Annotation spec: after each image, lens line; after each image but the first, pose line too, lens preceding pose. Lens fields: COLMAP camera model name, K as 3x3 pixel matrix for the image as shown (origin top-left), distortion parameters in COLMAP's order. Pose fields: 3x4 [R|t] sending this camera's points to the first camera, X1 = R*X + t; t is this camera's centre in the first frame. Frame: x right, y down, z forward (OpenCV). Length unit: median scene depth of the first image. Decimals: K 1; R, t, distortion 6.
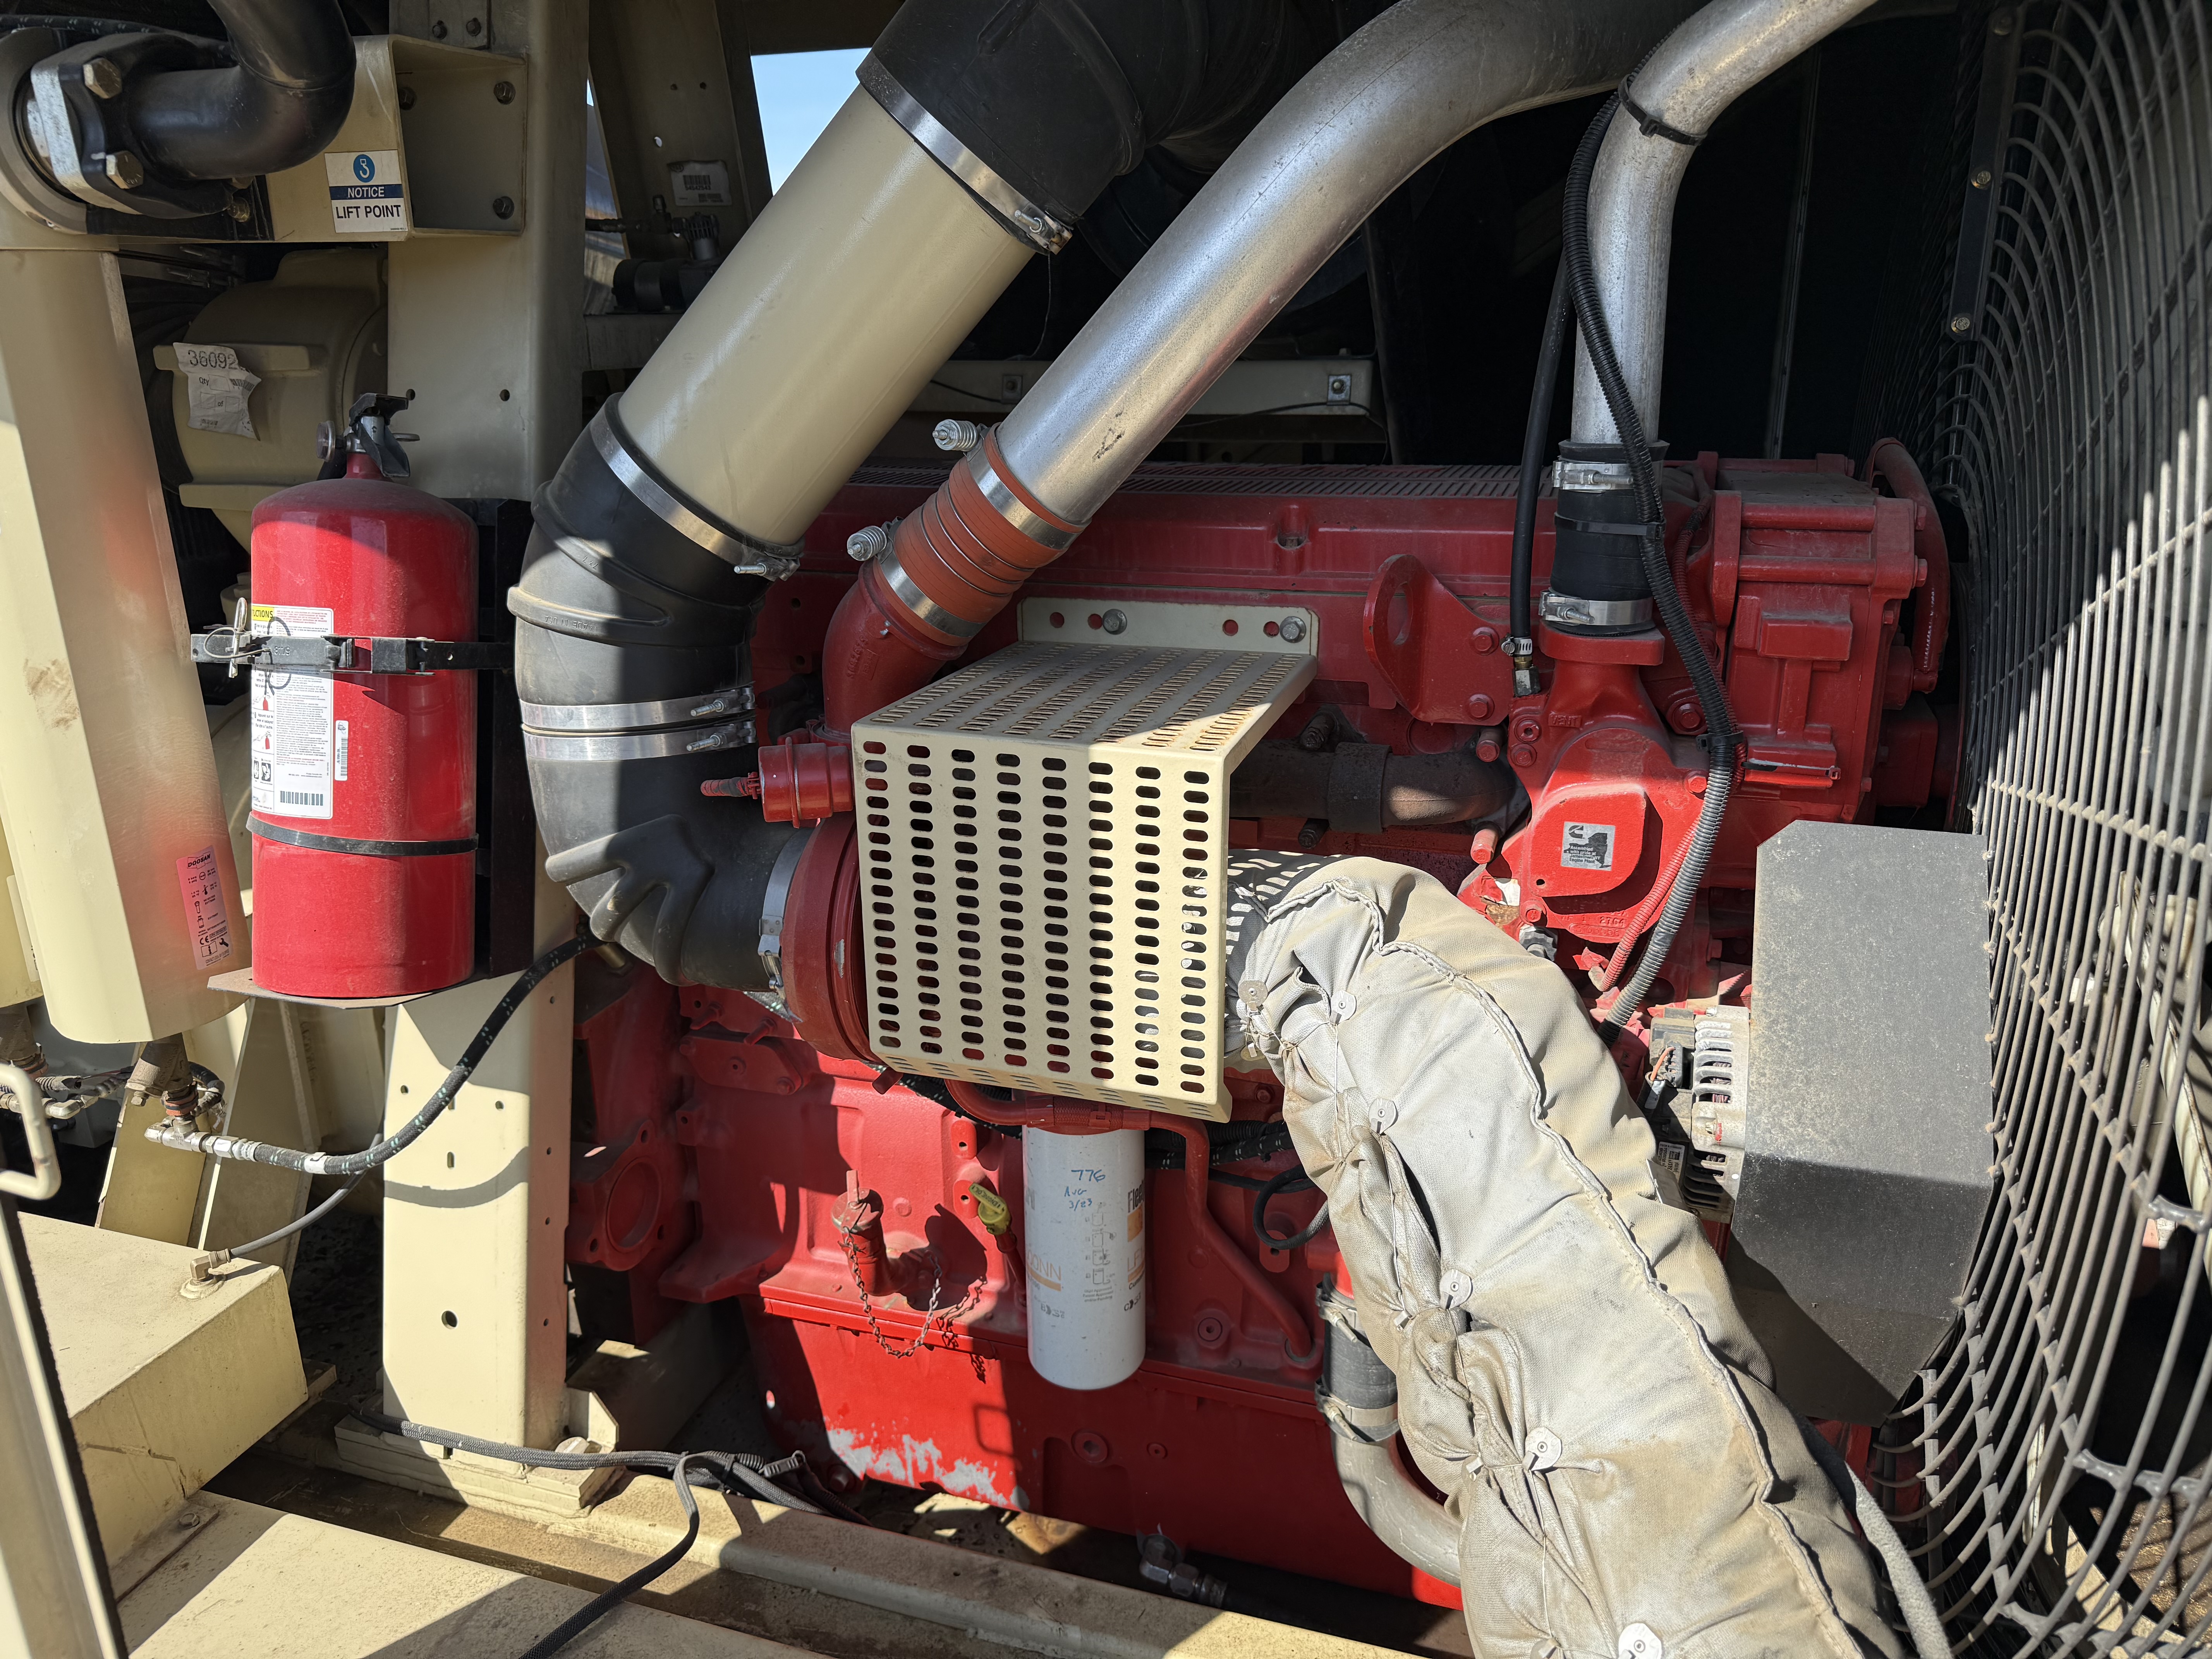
lens RADIAL K [[1589.6, 0, 1120.3], [0, 1589.6, 818.0], [0, 0, 1]] dist [0.022525, -0.029780]
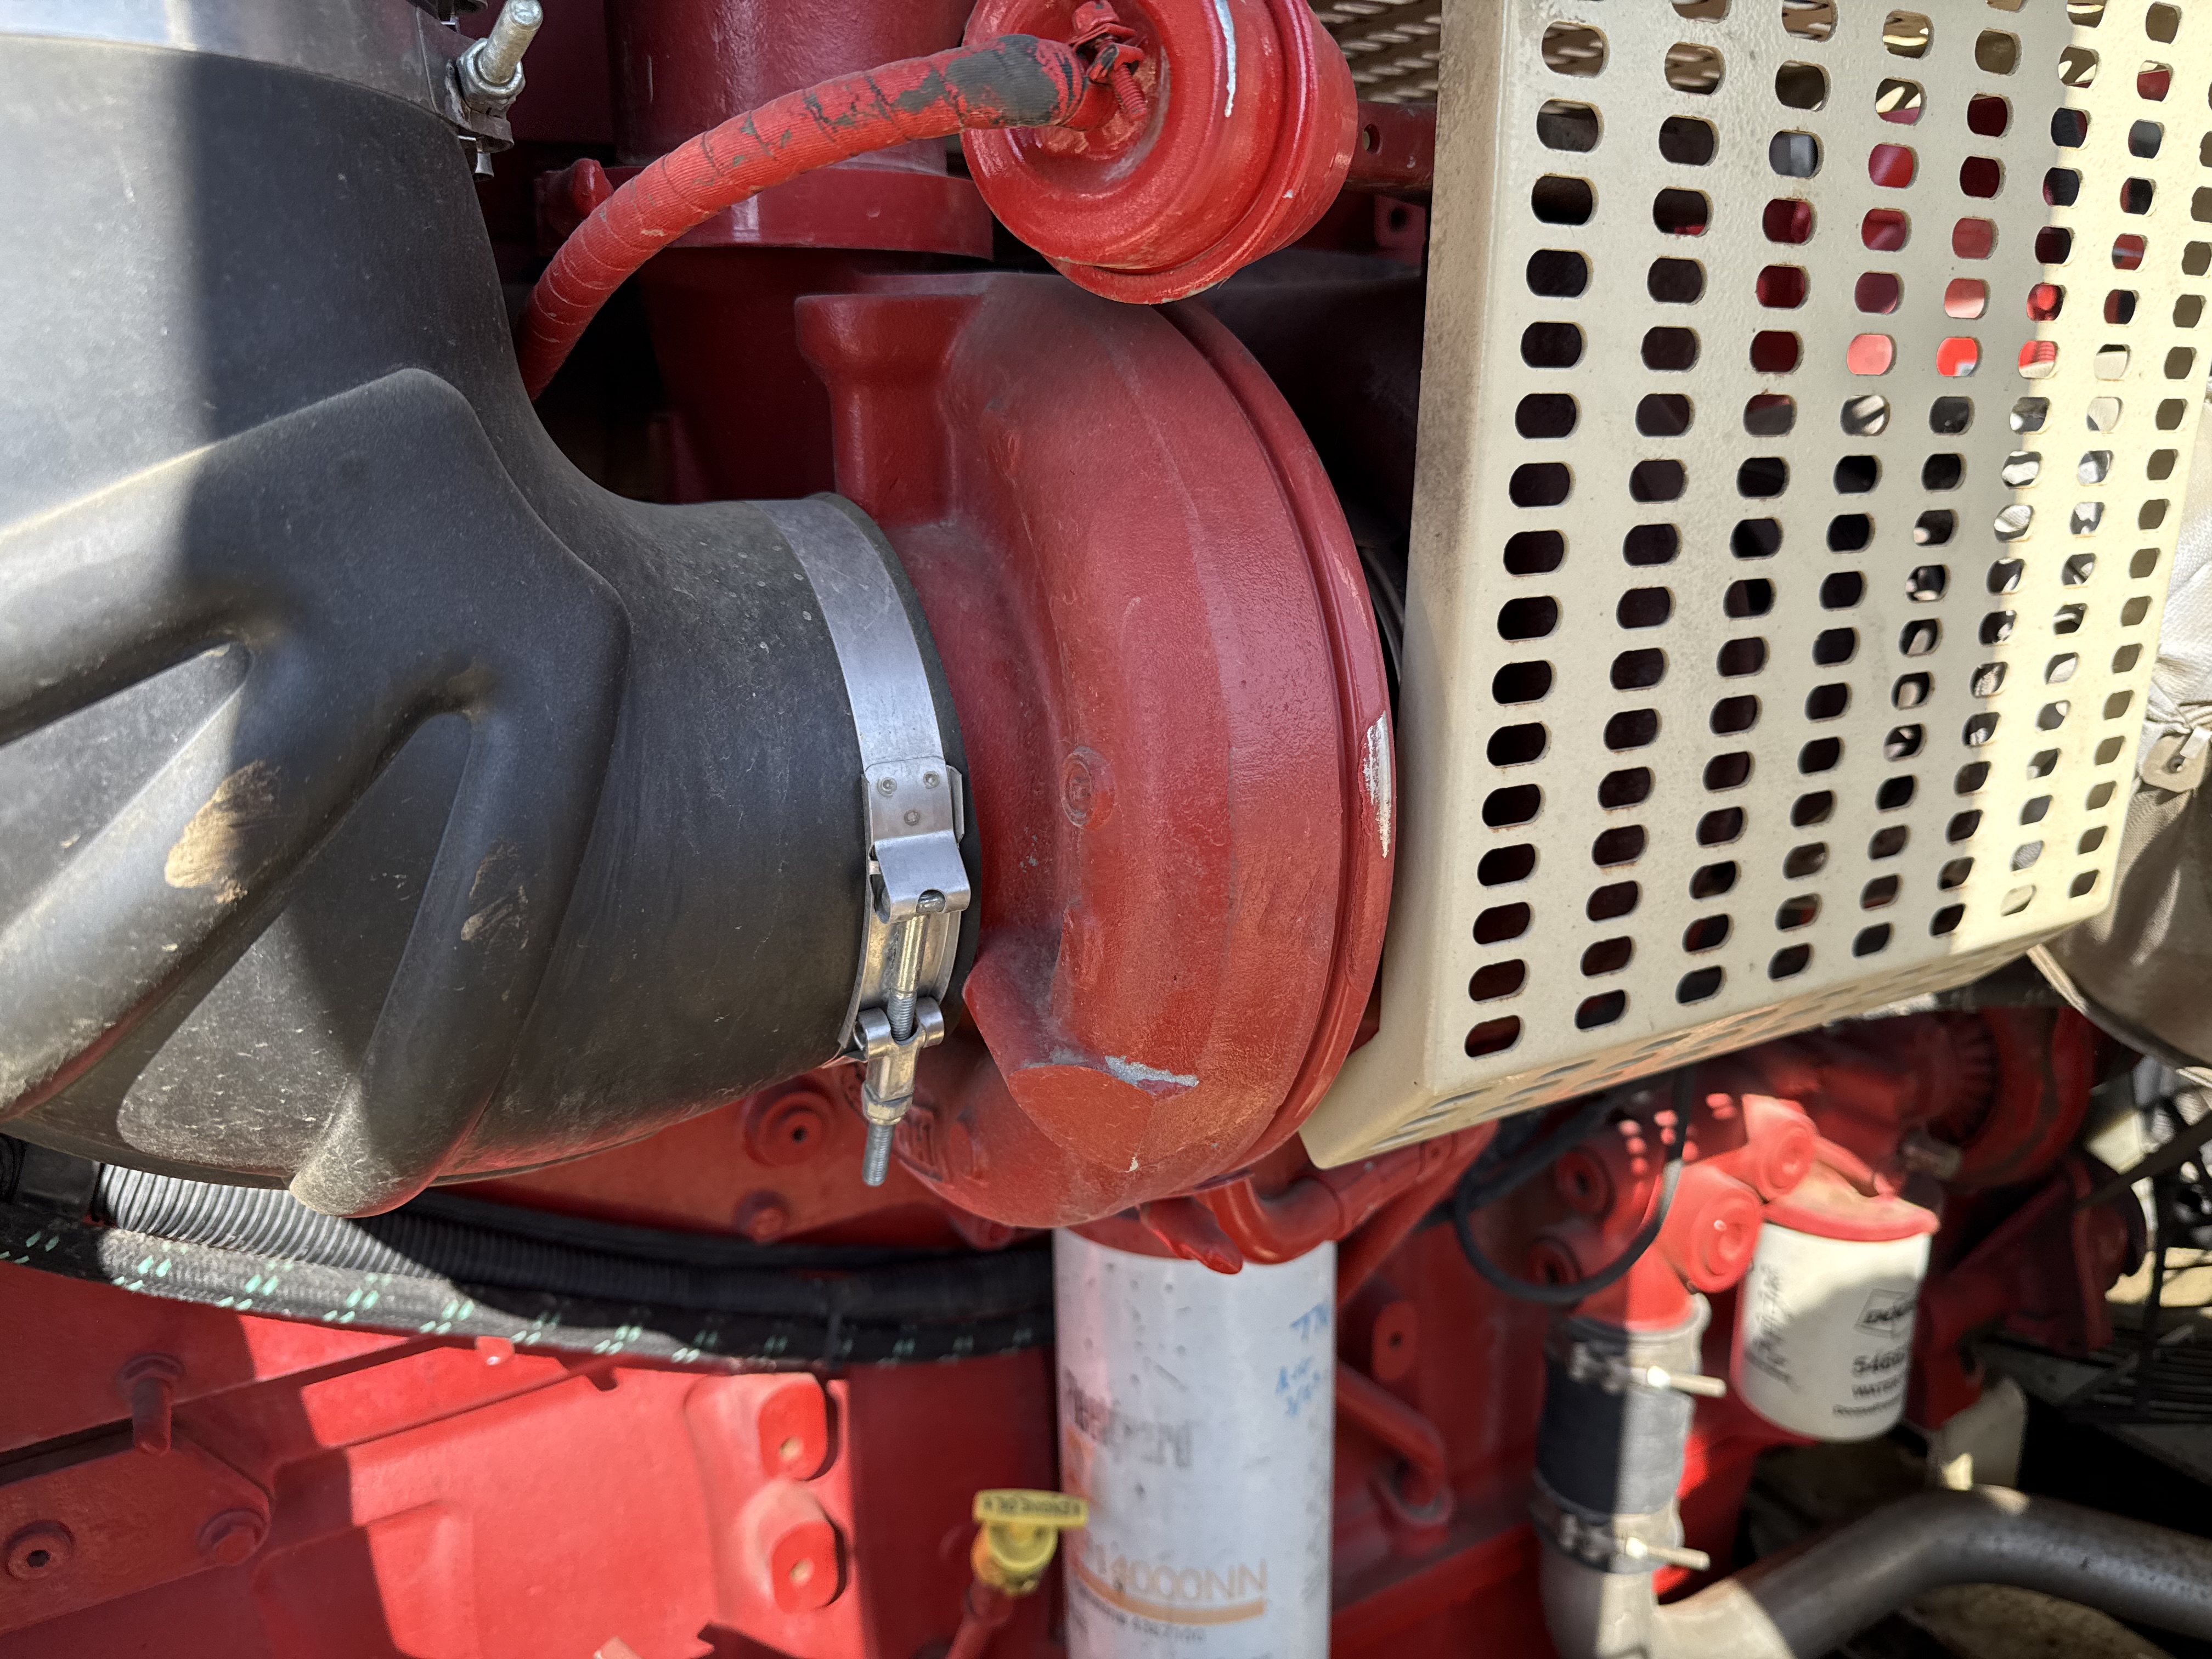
lens RADIAL K [[1589.6, 0, 1107.6], [0, 1589.6, 823.2], [0, 0, 1]] dist [0.022525, -0.029780]
pose [[0.676378, -0.189201, 0.711840, -0.402921], [0.234982, 0.971373, 0.034906, 0.074271], [-0.698066, 0.143660, 0.701474, 0.837424]]
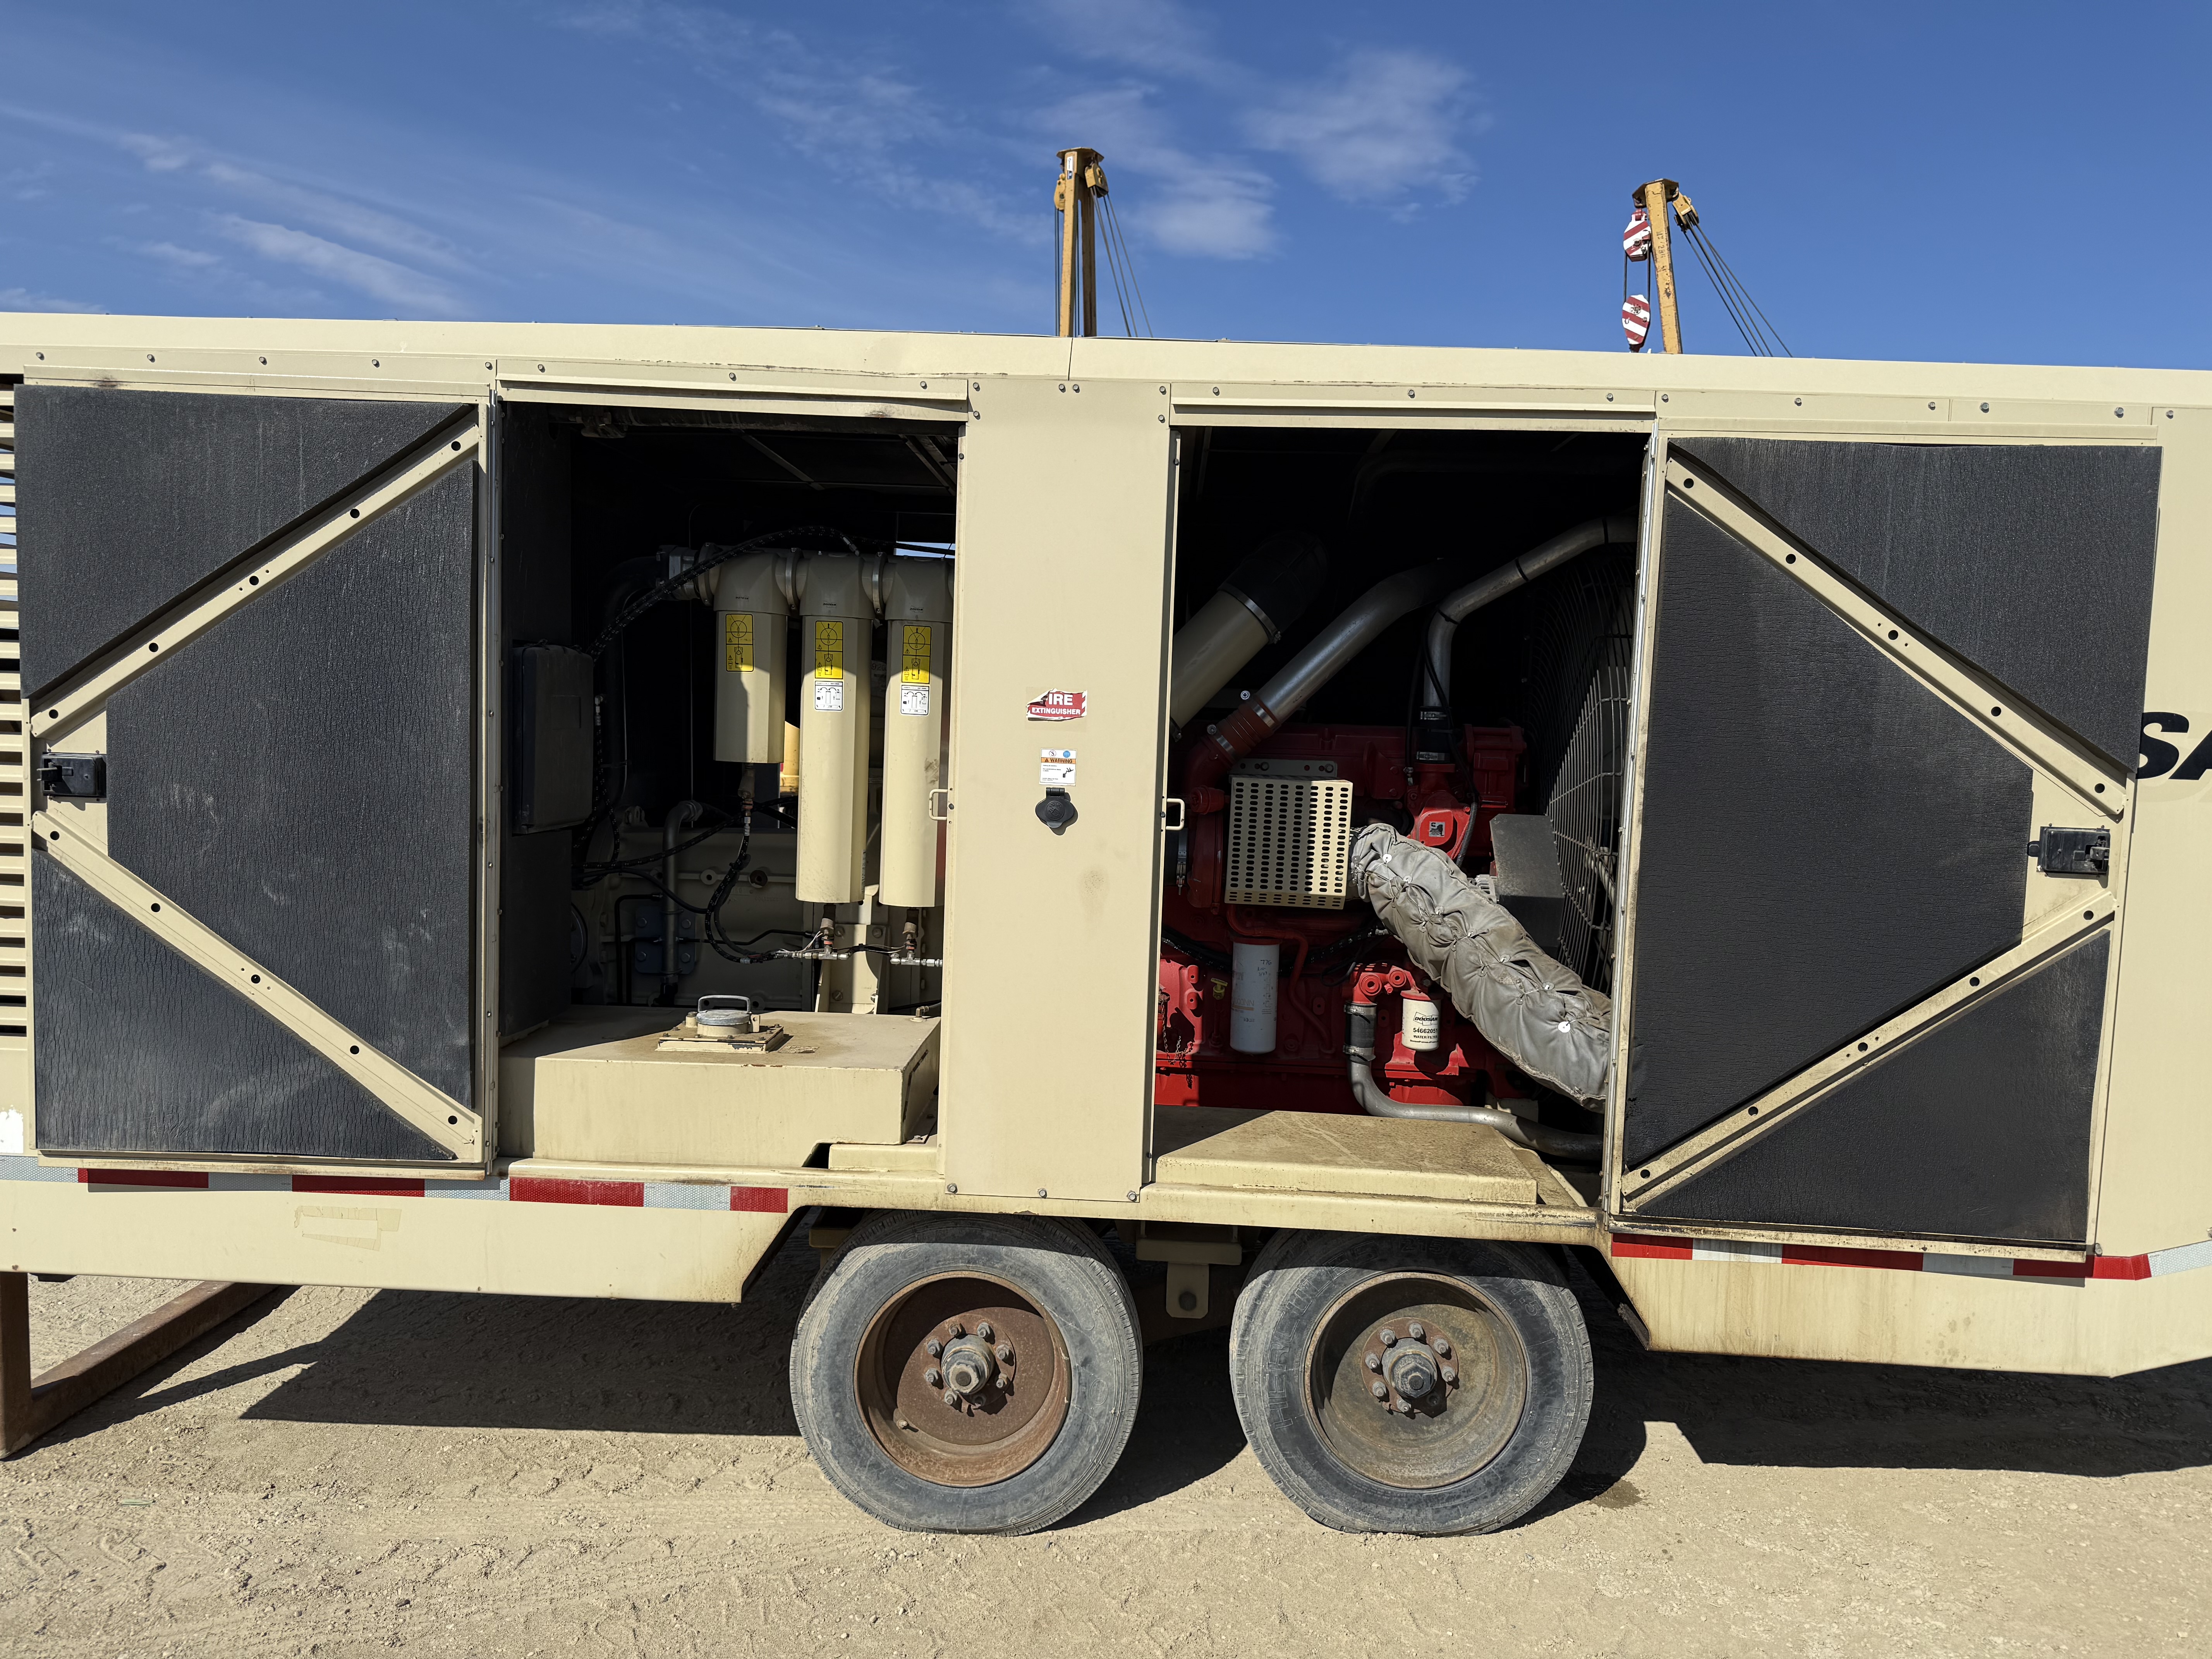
lens RADIAL K [[1589.6, 0, 1115.3], [0, 1589.6, 831.8], [0, 0, 1]] dist [0.022525, -0.029780]
pose [[0.962200, 0.025479, 0.271148, -1.189829], [0.037441, 0.973785, -0.224368, 0.714322], [-0.269757, 0.226039, 0.936022, -1.804783]]
